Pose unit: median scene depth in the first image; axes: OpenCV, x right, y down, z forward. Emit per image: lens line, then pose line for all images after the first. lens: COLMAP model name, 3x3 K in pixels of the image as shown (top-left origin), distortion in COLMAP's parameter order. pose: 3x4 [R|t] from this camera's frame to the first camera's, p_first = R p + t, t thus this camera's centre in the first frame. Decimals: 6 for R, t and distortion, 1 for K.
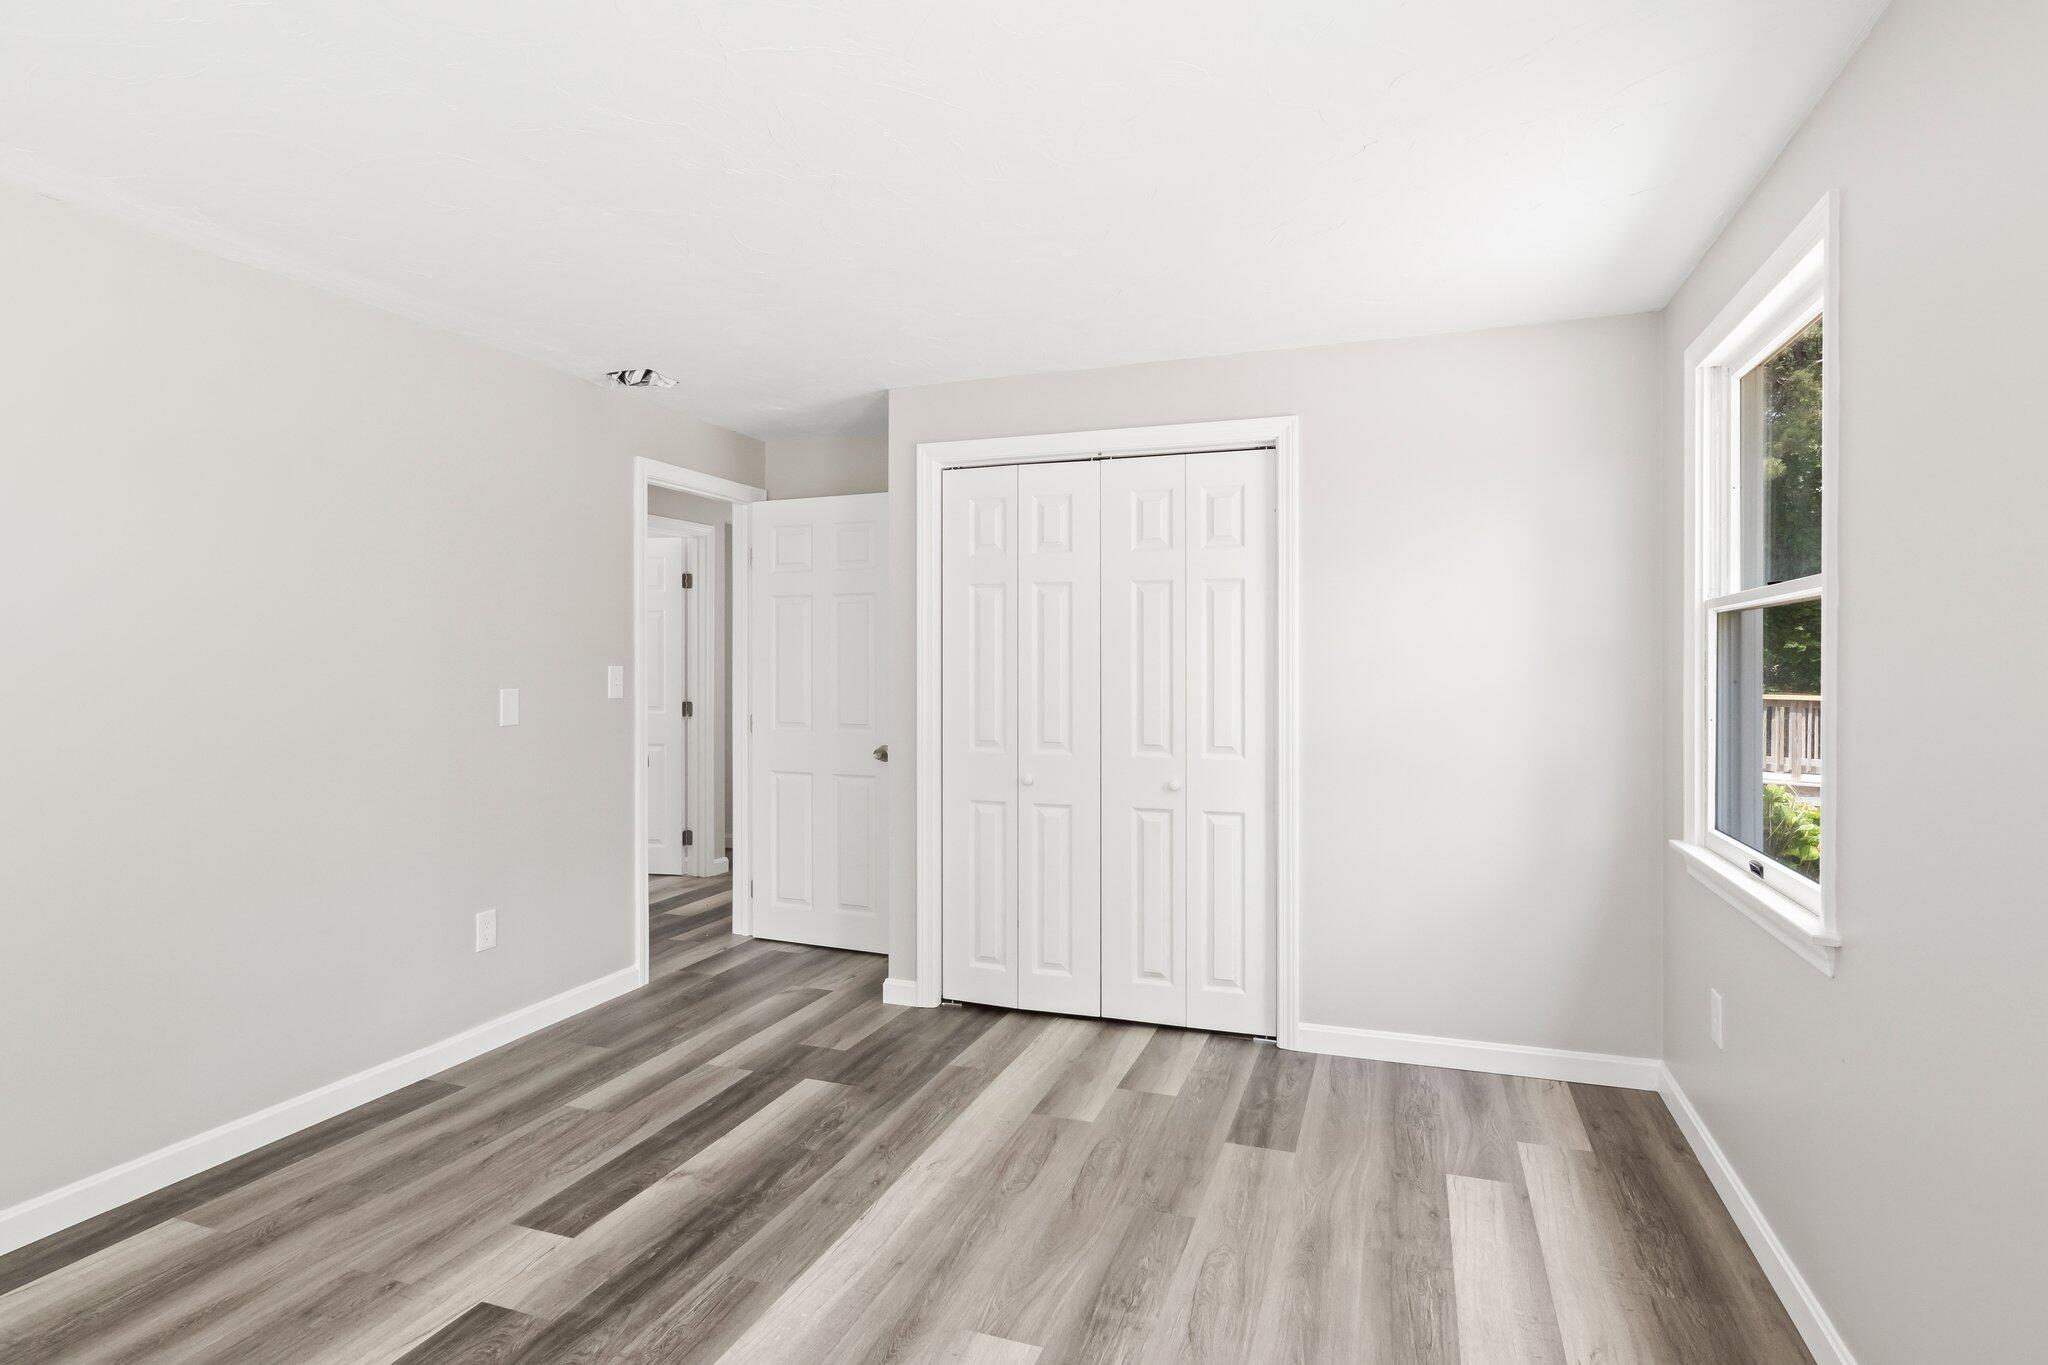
lens RADIAL K [[1092.3, 0, 1024.6], [0, 1092.3, 667.0], [0, 0, 1]] dist [-0.001721, -0.000043]
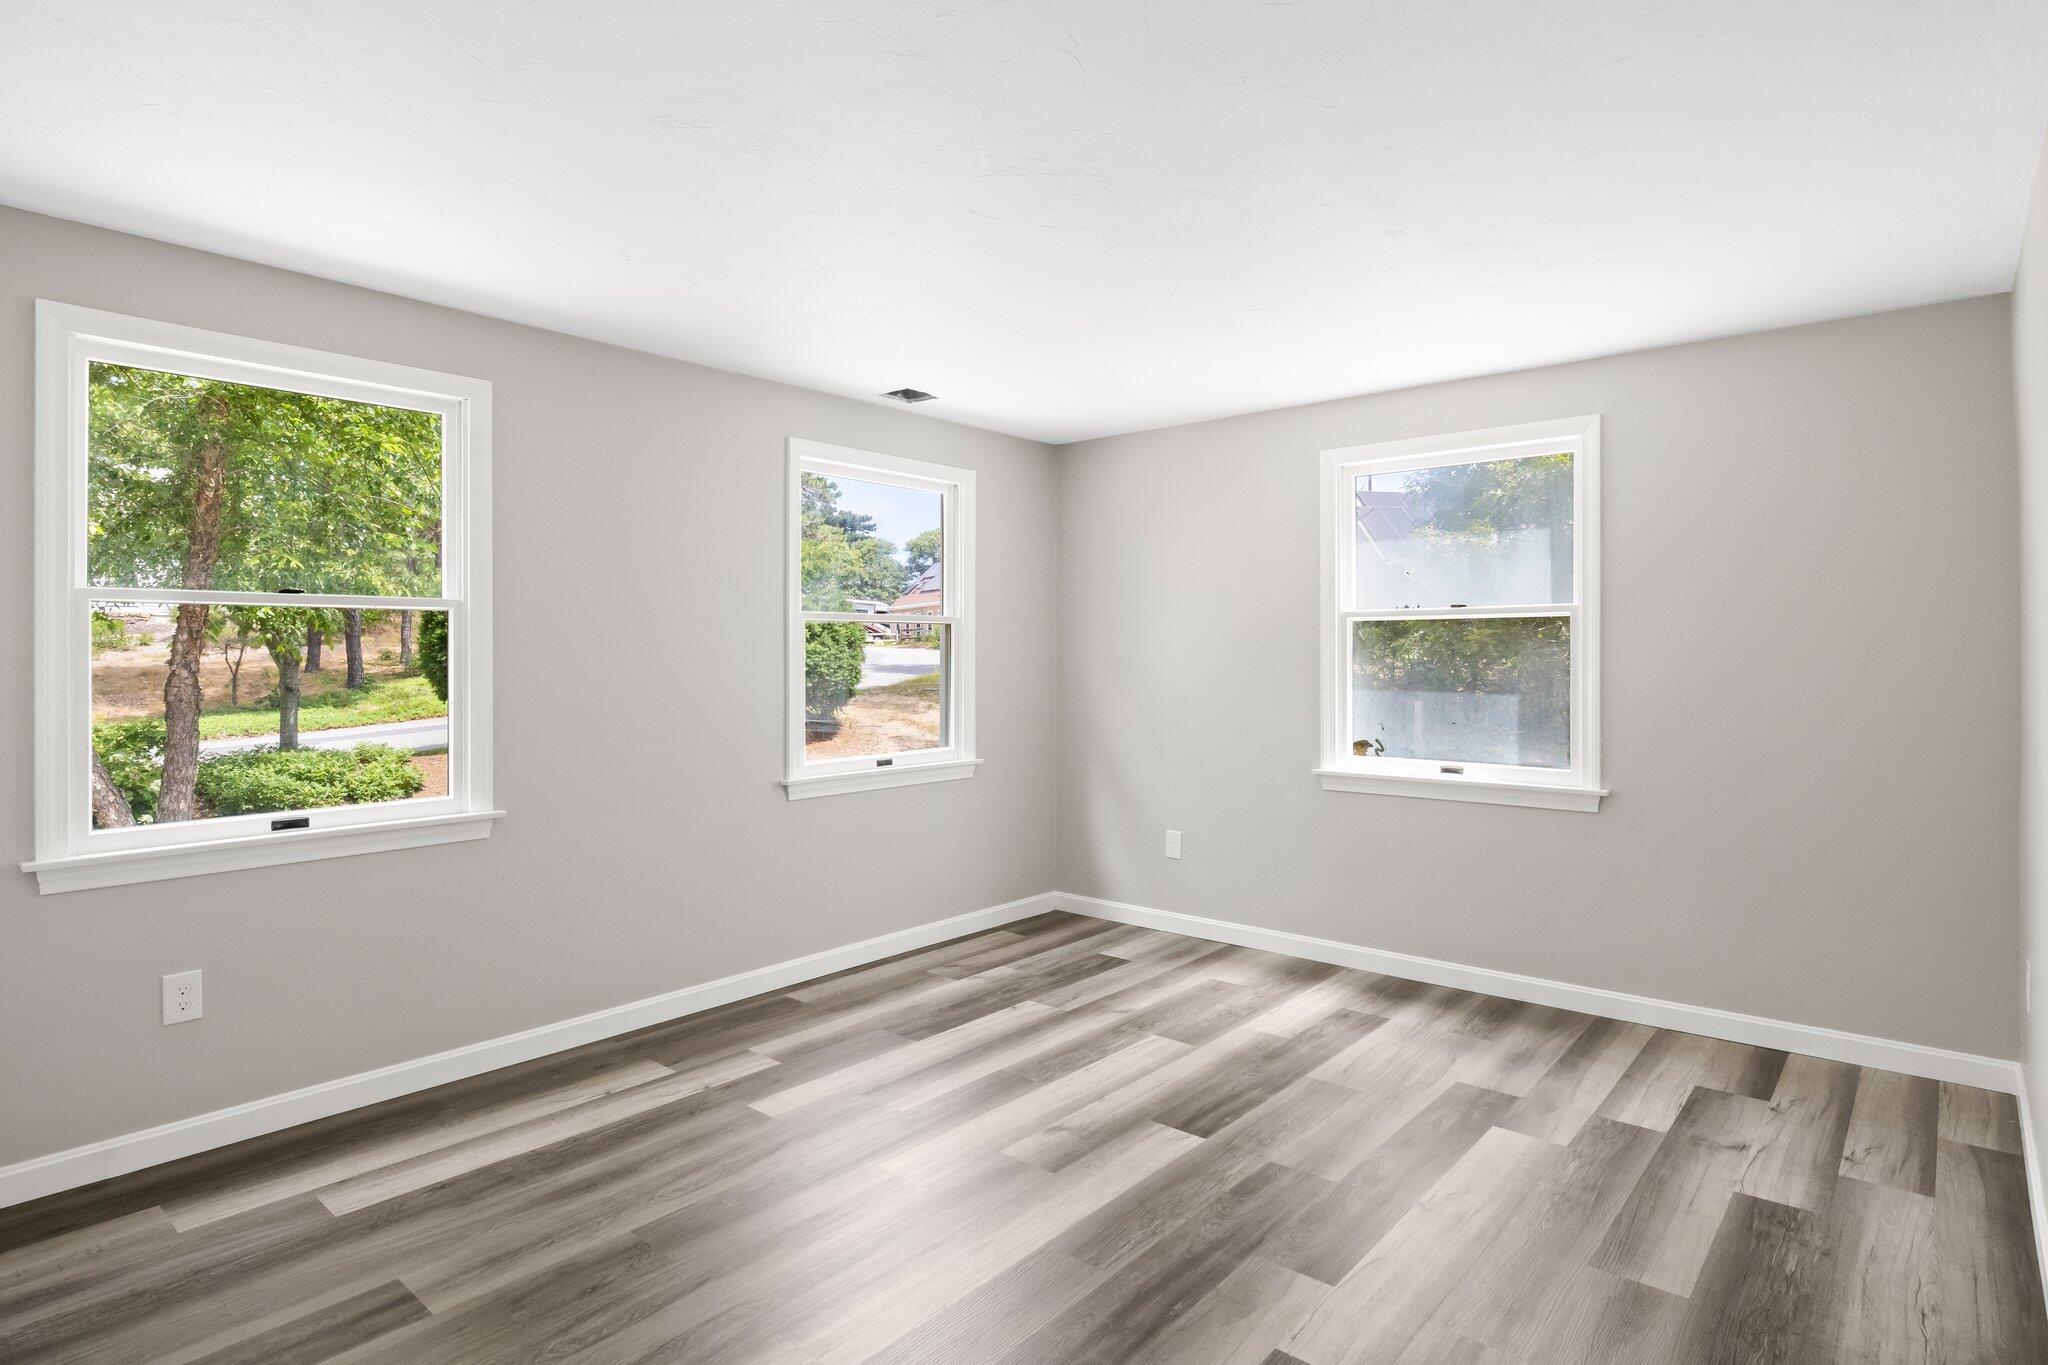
lens RADIAL K [[1092.3, 0, 1024.6], [0, 1092.3, 667.0], [0, 0, 1]] dist [-0.001721, -0.000043]
pose [[-0.935118, -0.002850, 0.354324, -0.530437], [0.002561, 0.999887, 0.014802, -0.006790], [-0.354327, 0.014749, -0.935005, 1.845442]]
